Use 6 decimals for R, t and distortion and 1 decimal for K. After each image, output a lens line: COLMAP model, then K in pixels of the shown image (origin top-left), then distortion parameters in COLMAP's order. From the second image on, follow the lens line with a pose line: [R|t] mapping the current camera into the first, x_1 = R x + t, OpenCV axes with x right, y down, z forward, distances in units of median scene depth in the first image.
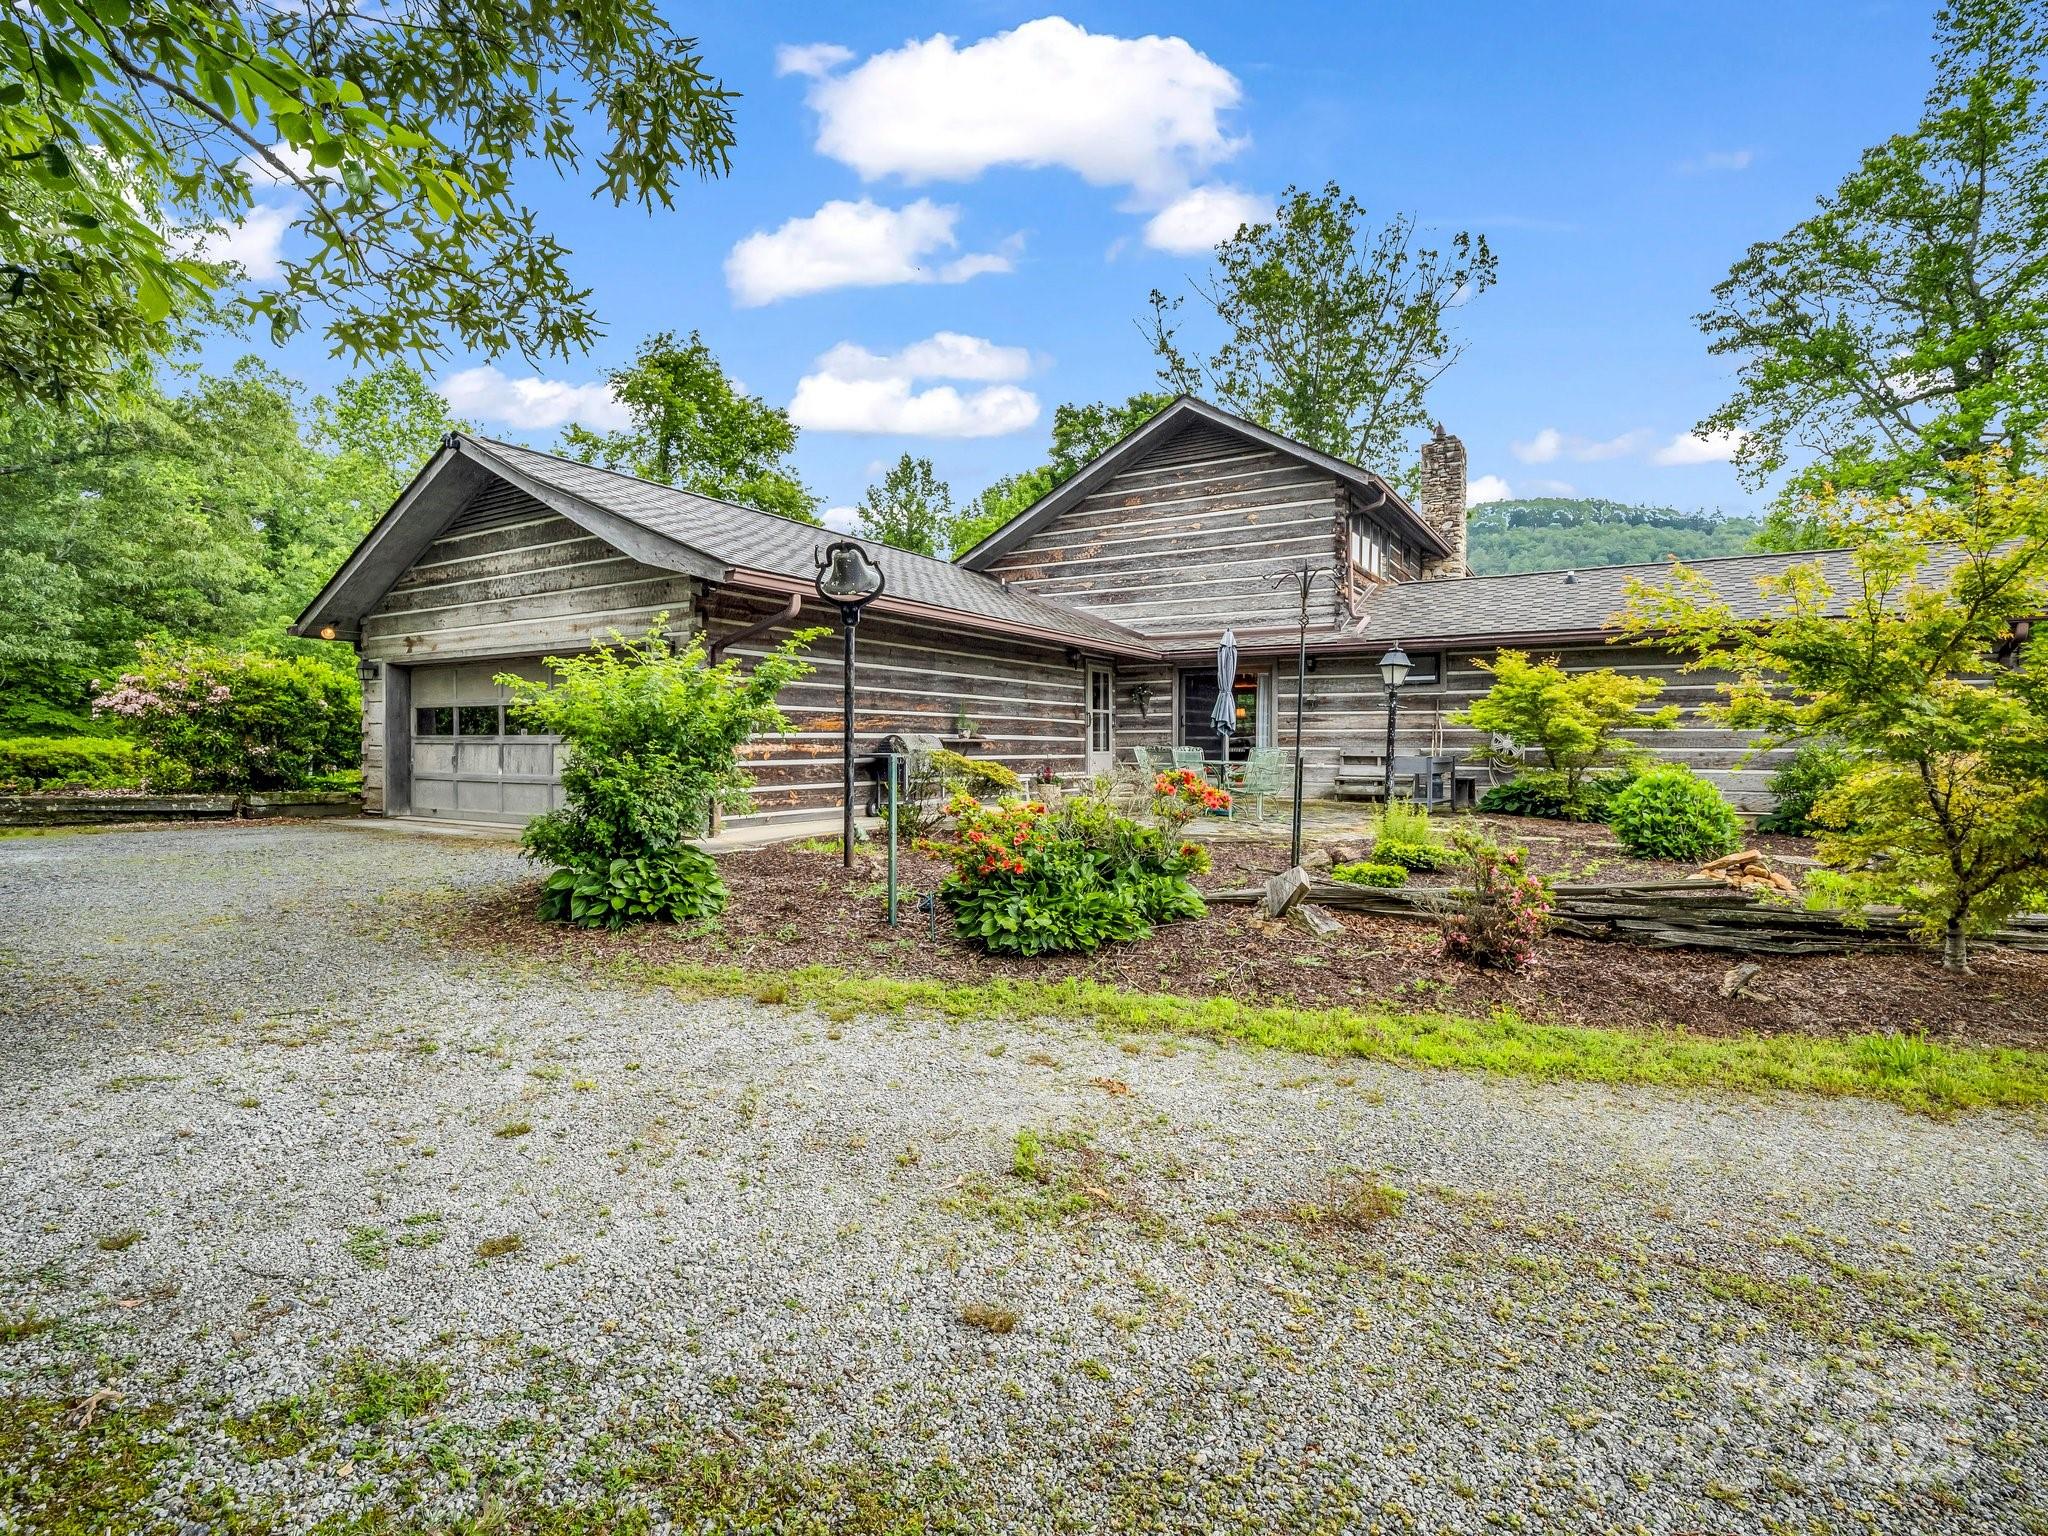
lens RADIAL K [[1001.0, 0, 1028.9], [0, 1001.0, 765.6], [0, 0, 1]] dist [-0.000142, -0.000209]
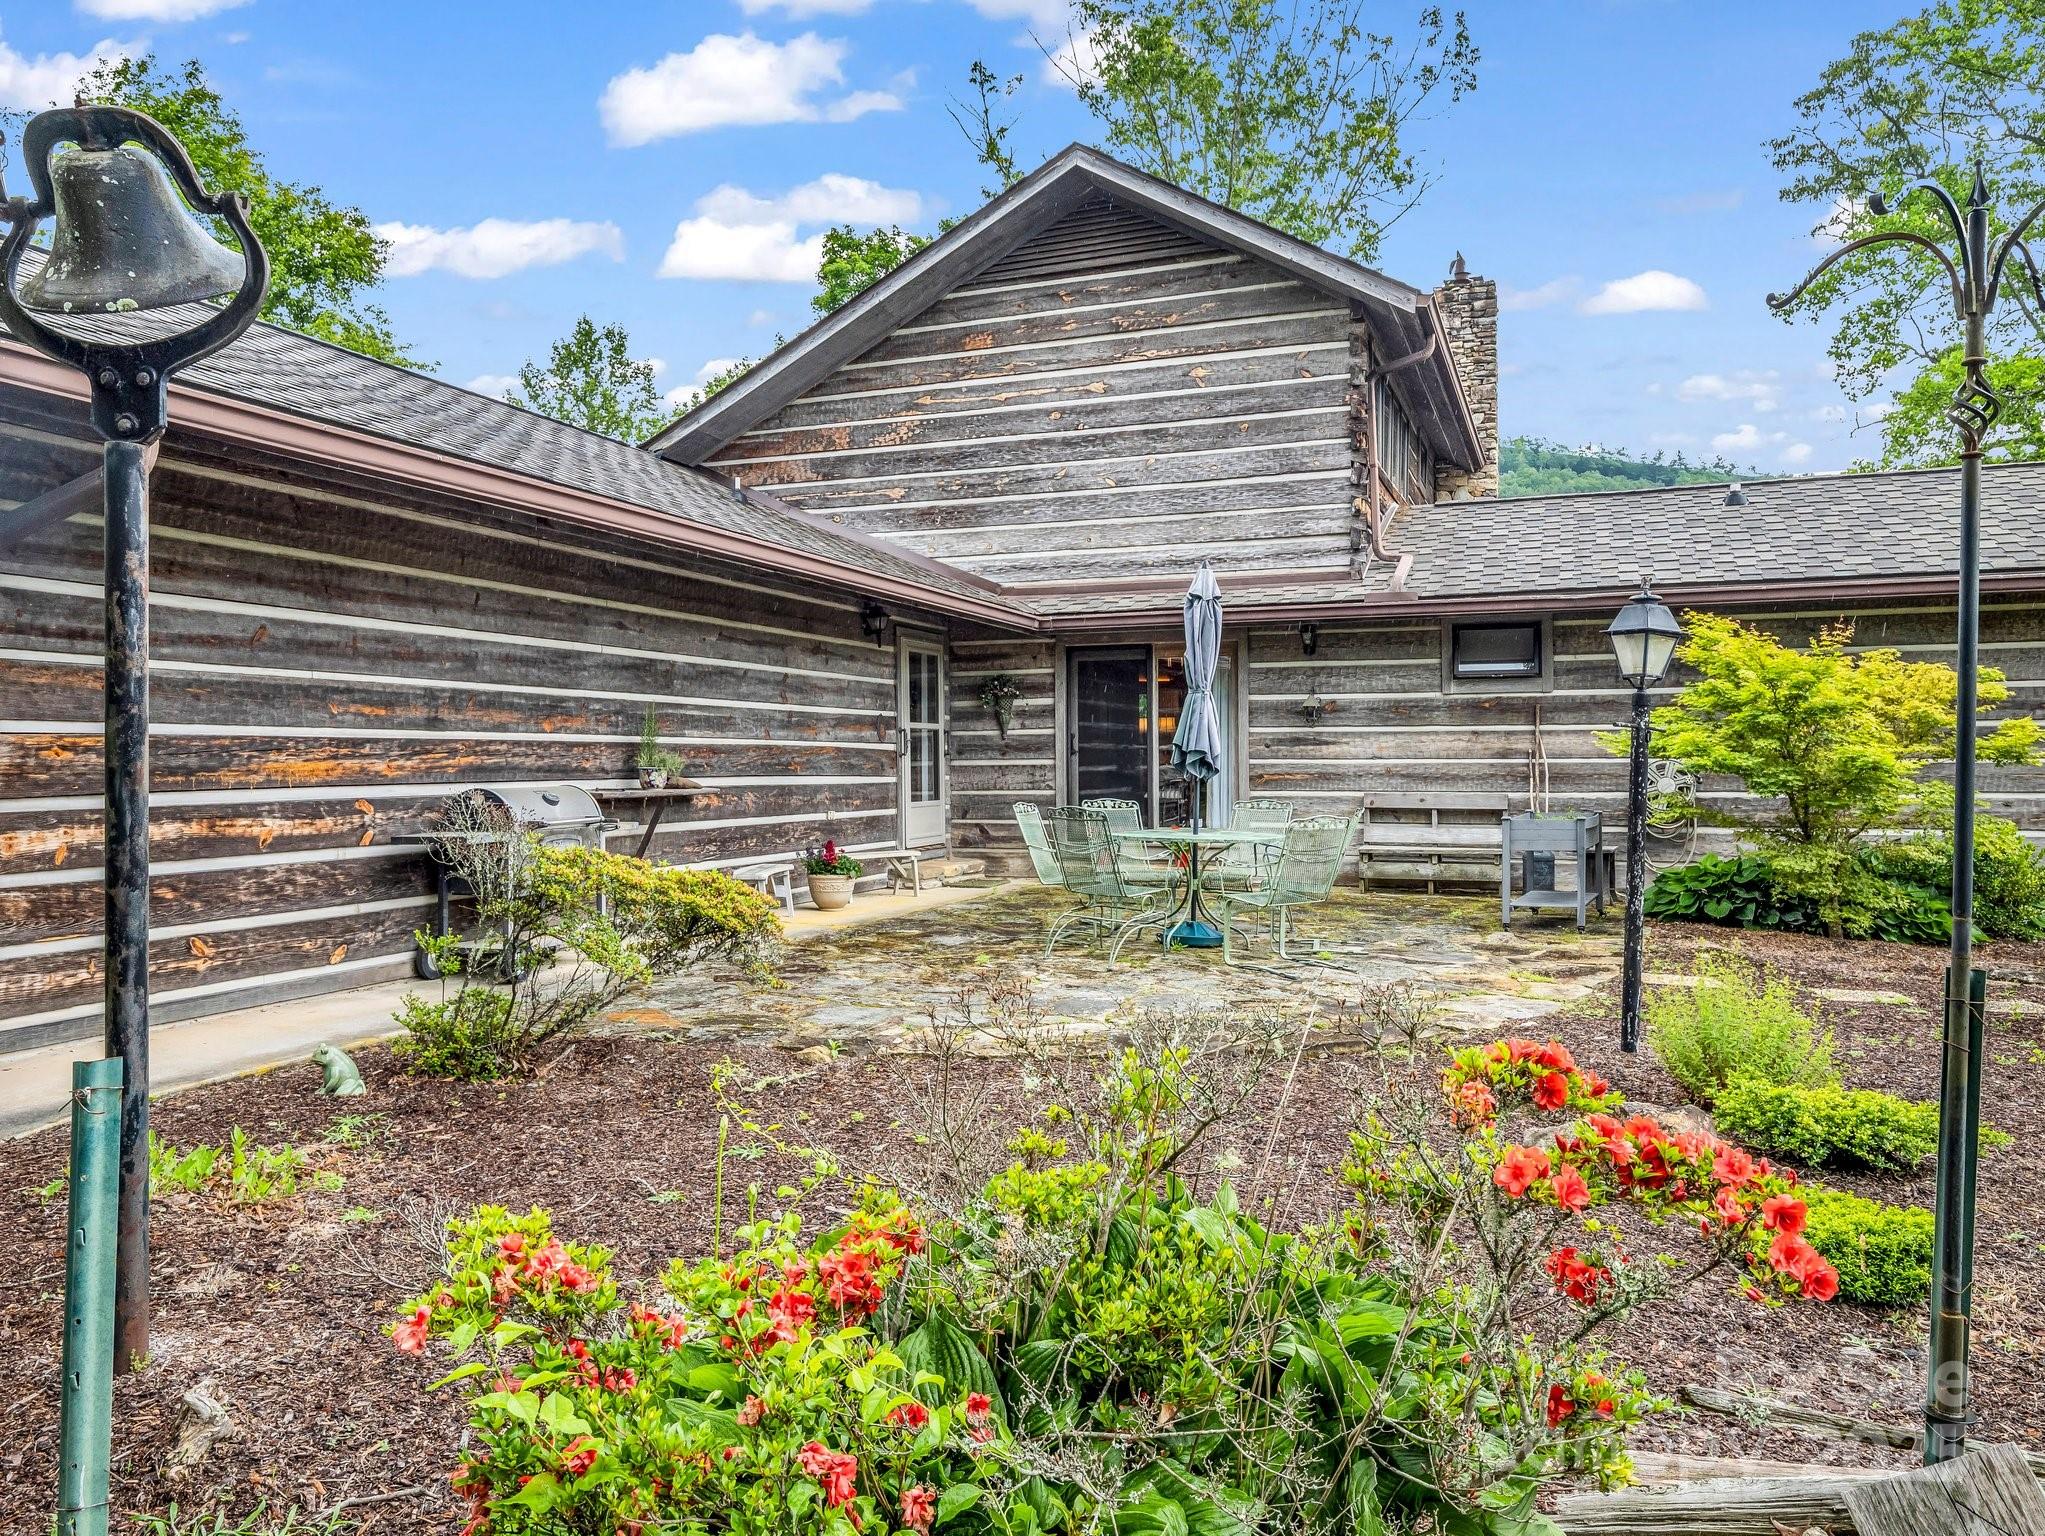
lens RADIAL K [[1424.6, 0, 1021.7], [0, 1424.6, 759.9], [0, 0, 1]] dist [0.002926, -0.001173]
pose [[0.985805, -0.005568, 0.167800, -0.004940], [0.009442, 0.999707, -0.022297, -0.019026], [-0.167627, 0.023565, 0.985569, 0.245225]]
